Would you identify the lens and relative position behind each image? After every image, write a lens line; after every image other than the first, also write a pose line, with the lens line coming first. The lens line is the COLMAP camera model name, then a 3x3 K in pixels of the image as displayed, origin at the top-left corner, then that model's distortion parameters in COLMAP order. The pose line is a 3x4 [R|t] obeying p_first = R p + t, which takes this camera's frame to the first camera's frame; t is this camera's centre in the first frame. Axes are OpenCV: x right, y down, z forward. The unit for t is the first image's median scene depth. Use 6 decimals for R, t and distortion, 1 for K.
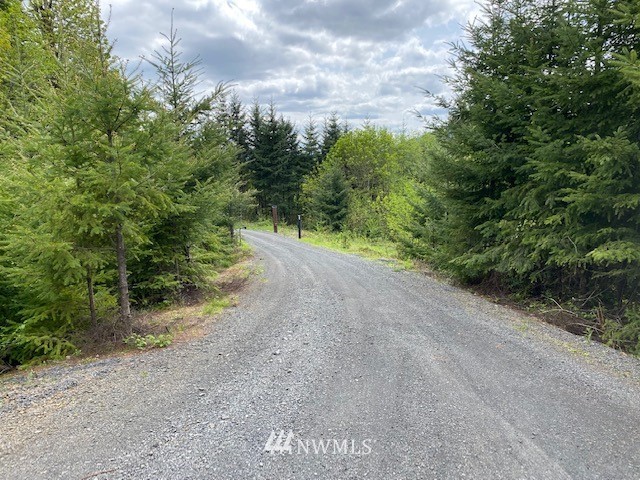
lens RADIAL K [[475.2, 0, 320.0], [0, 475.2, 240.0], [0, 0, 1]] dist [-0.009103, -0.006430]
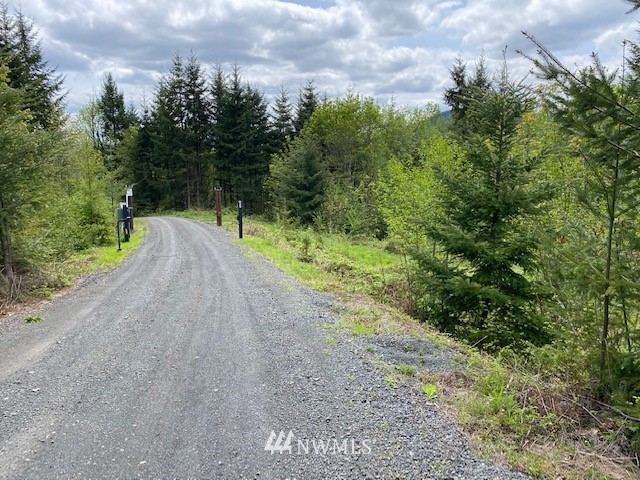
lens RADIAL K [[475.2, 0, 320.0], [0, 475.2, 240.0], [0, 0, 1]] dist [-0.009103, -0.006430]
pose [[0.998954, 0.018041, 0.042019, 0.016347], [-0.019000, 0.999565, 0.022542, -0.007481], [-0.041594, -0.023317, 0.998862, 0.160255]]
